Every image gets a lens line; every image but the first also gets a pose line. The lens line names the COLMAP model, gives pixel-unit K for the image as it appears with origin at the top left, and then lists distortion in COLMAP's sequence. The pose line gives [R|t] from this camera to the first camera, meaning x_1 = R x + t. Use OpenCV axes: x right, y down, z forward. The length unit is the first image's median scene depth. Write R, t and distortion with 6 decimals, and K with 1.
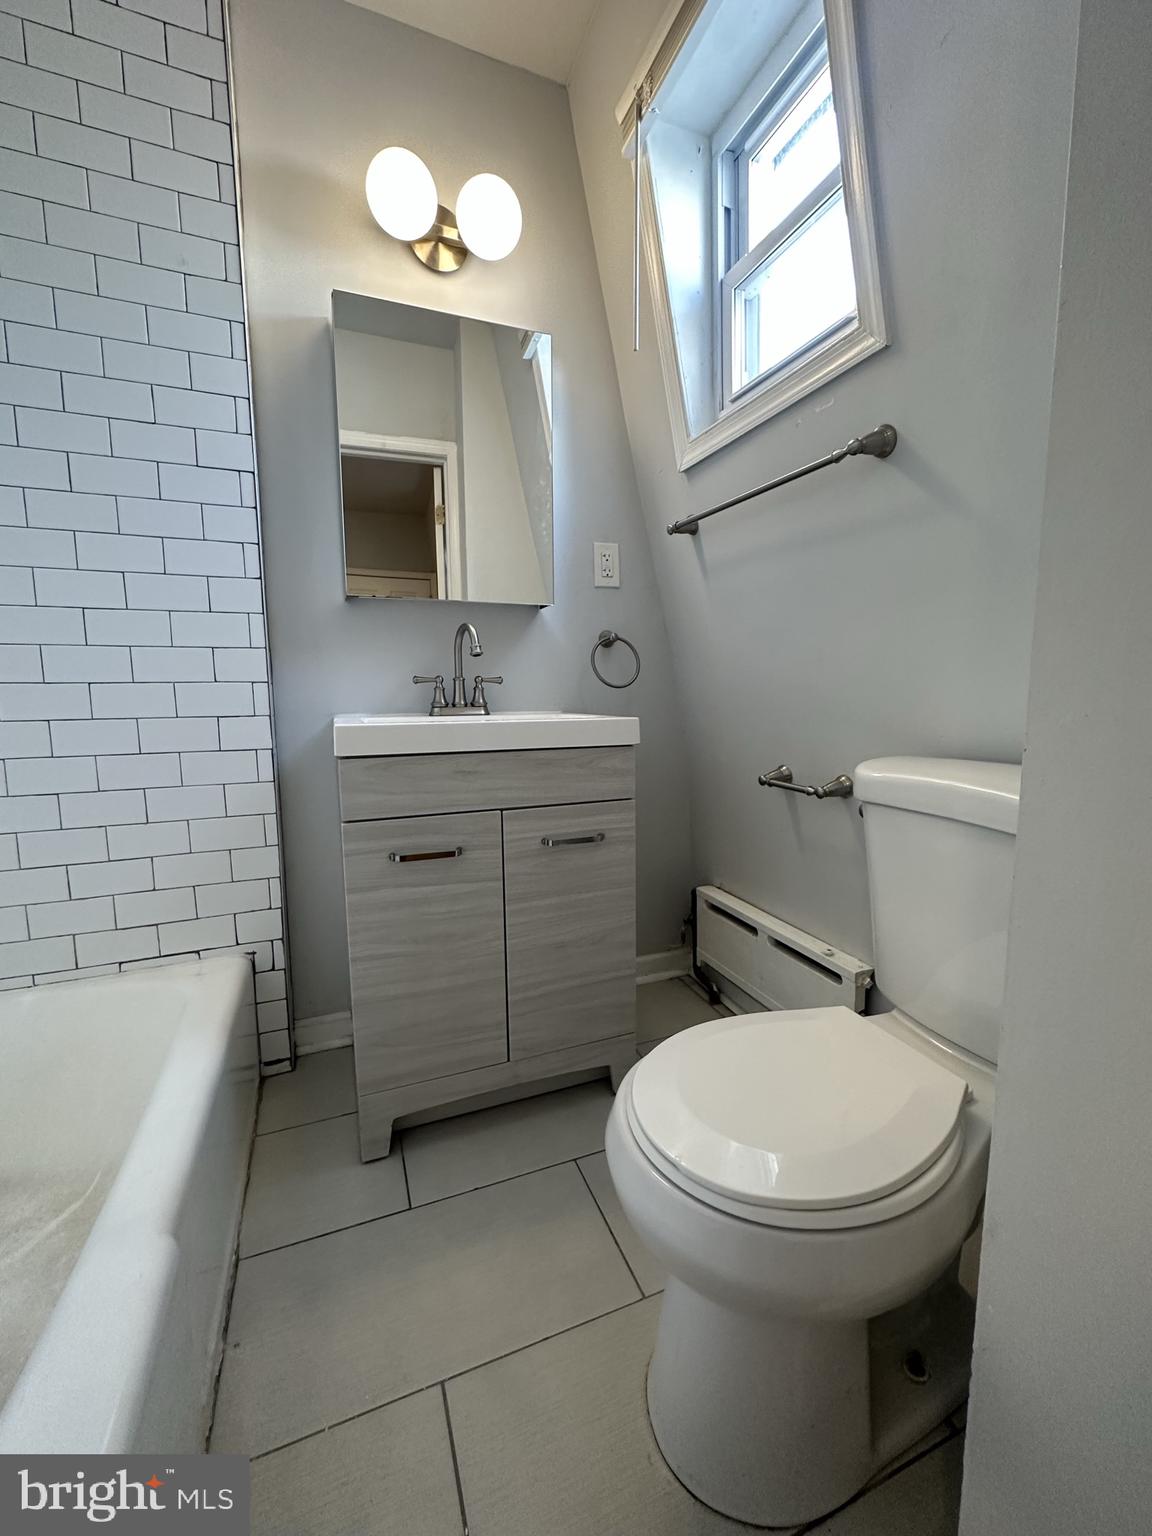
lens RADIAL K [[611.4, 0, 577.7], [0, 611.4, 765.6], [0, 0, 1]] dist [-0.004069, 0.000973]
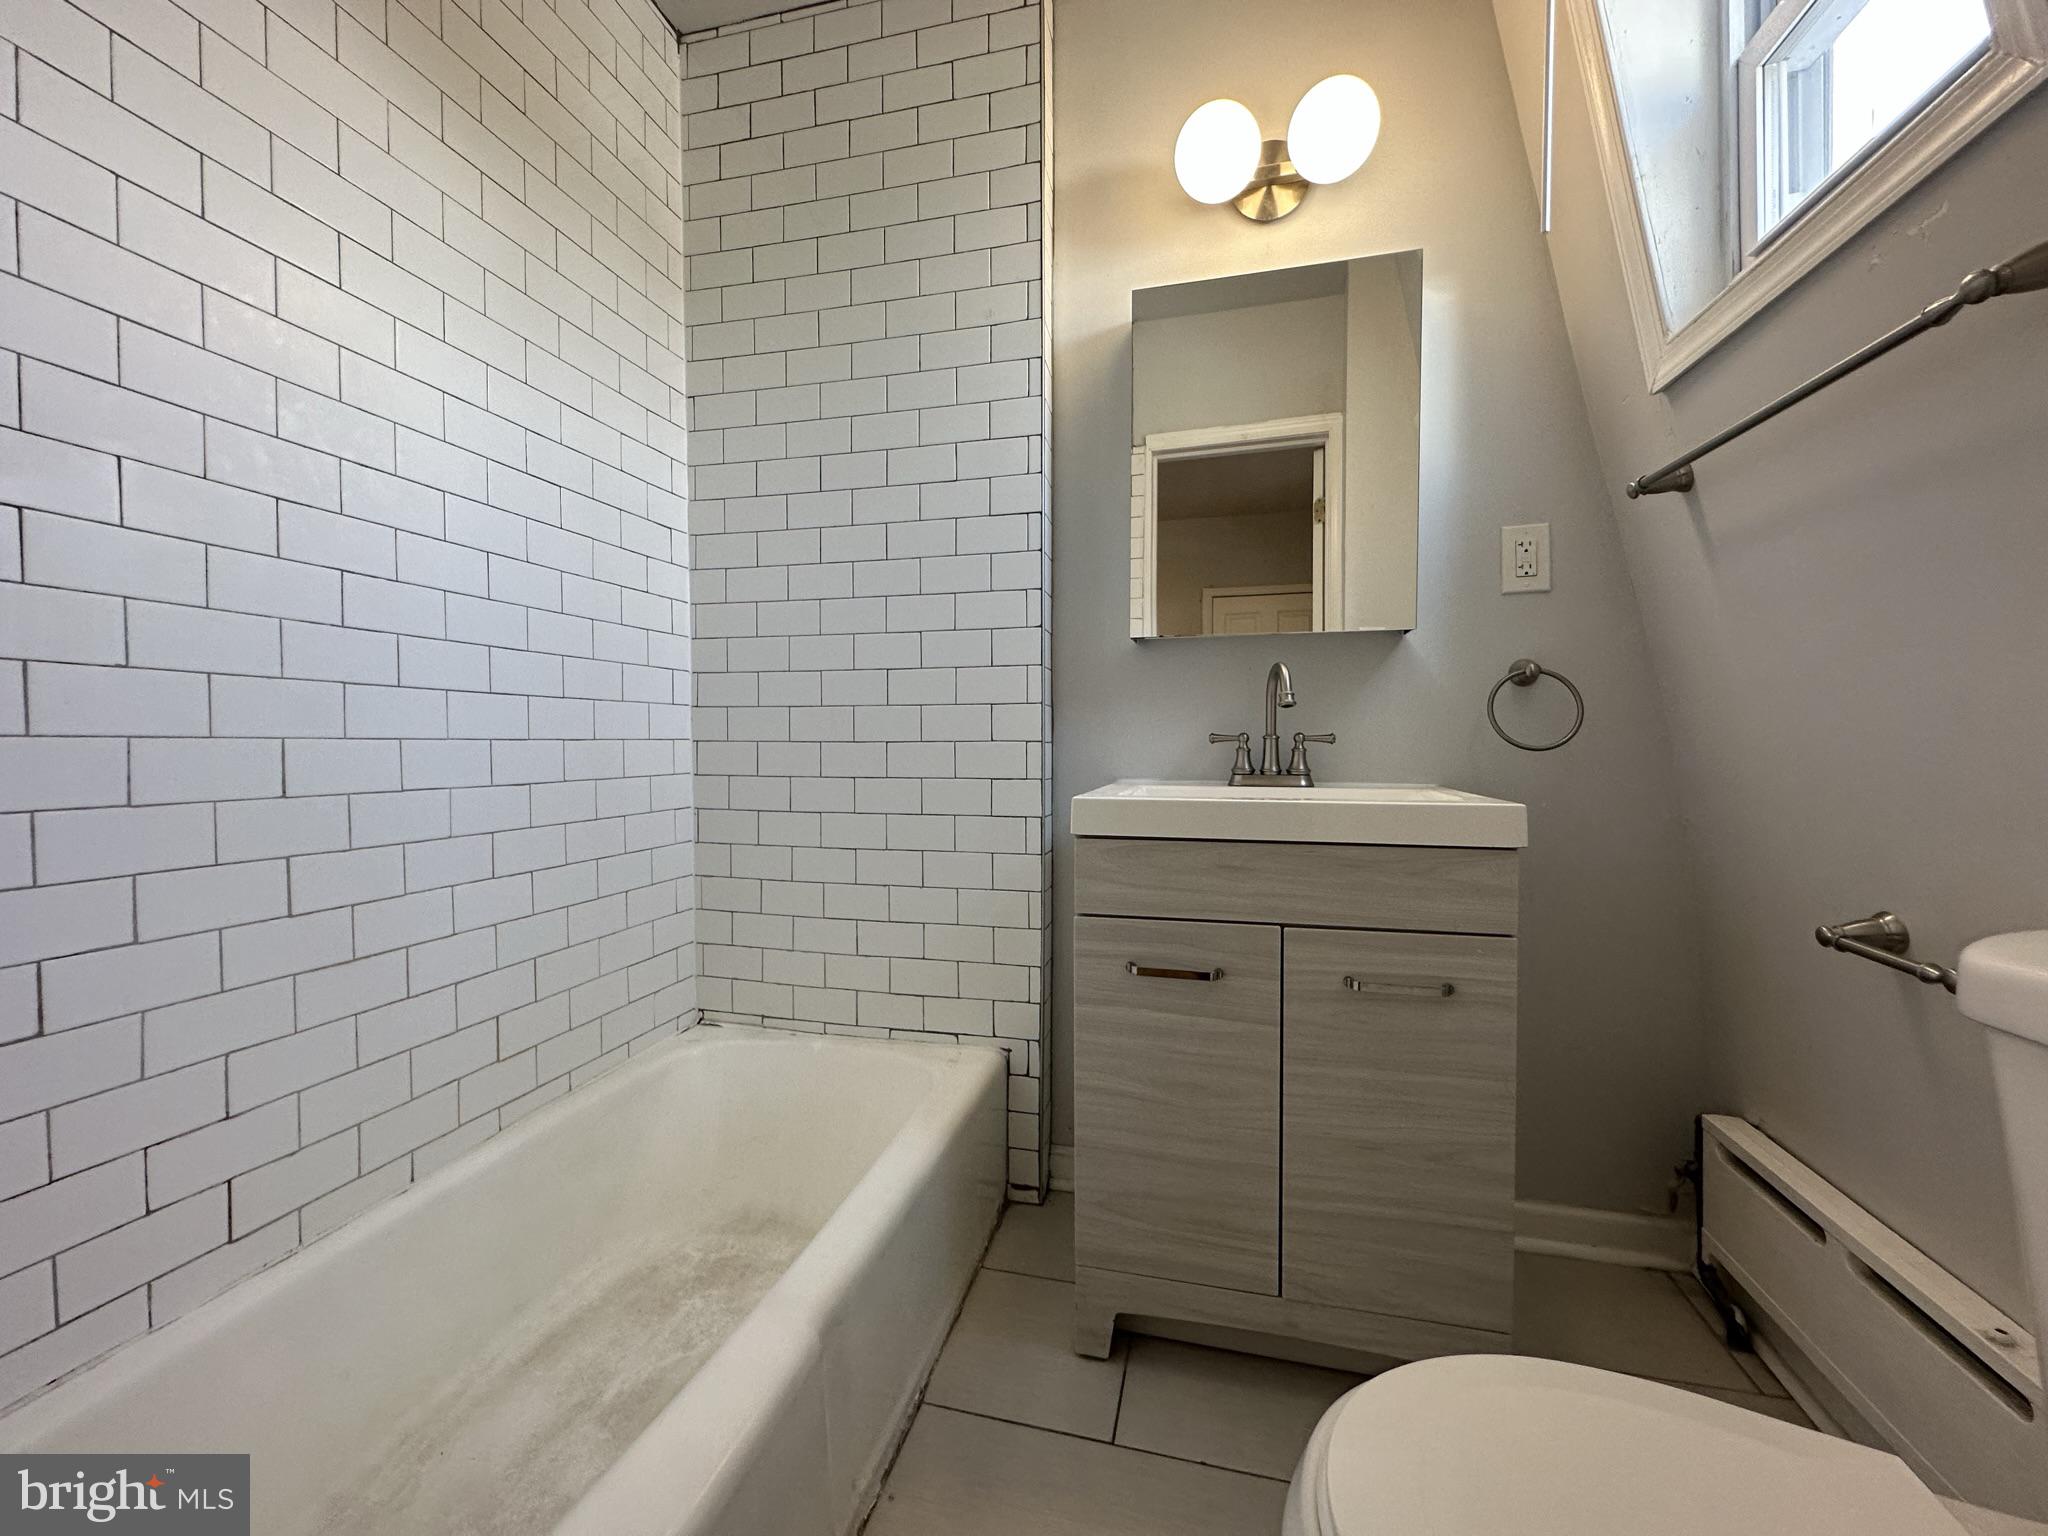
lens RADIAL K [[815.2, 0, 1026.5], [0, 815.2, 767.3], [0, 0, 1]] dist [-0.004069, 0.000973]
pose [[0.809612, 0.026716, -0.586358, 0.163942], [-0.075494, 0.995406, -0.058885, -0.028496], [0.582091, 0.091940, 0.807909, 0.042271]]
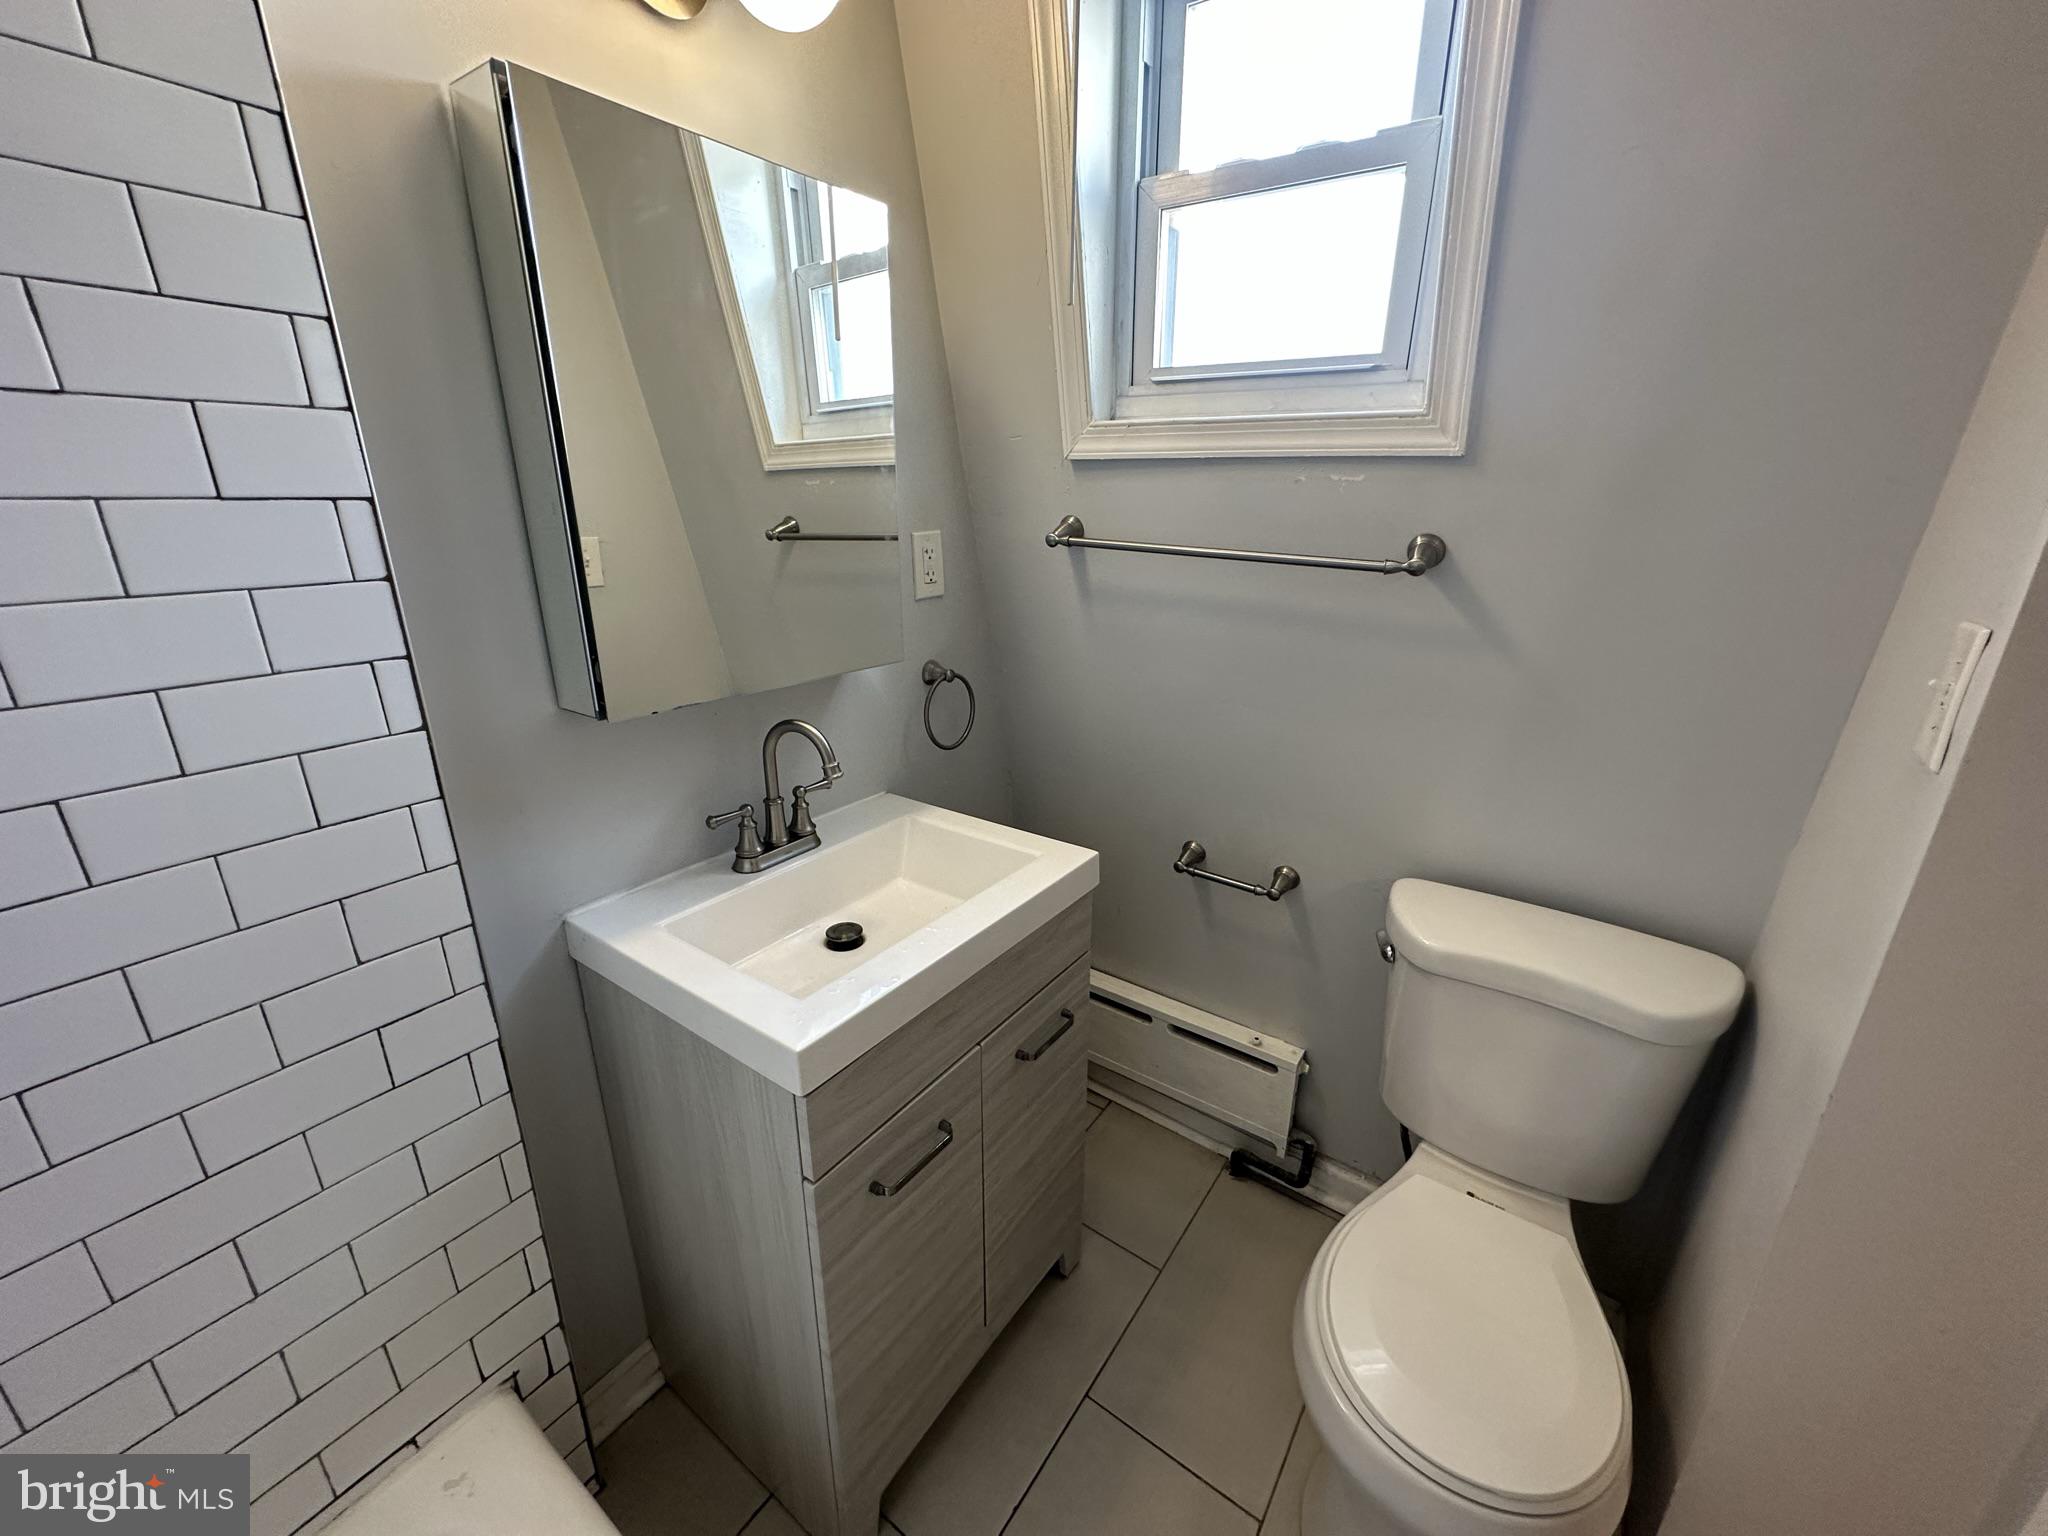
lens RADIAL K [[815.2, 0, 1024.1], [0, 815.2, 768.0], [0, 0, 1]] dist [-0.004069, 0.000973]
pose [[0.839466, -0.160223, 0.519256, -0.454126], [0.053203, 0.975187, 0.214895, -0.377867], [-0.540802, -0.152771, 0.827160, 0.232540]]
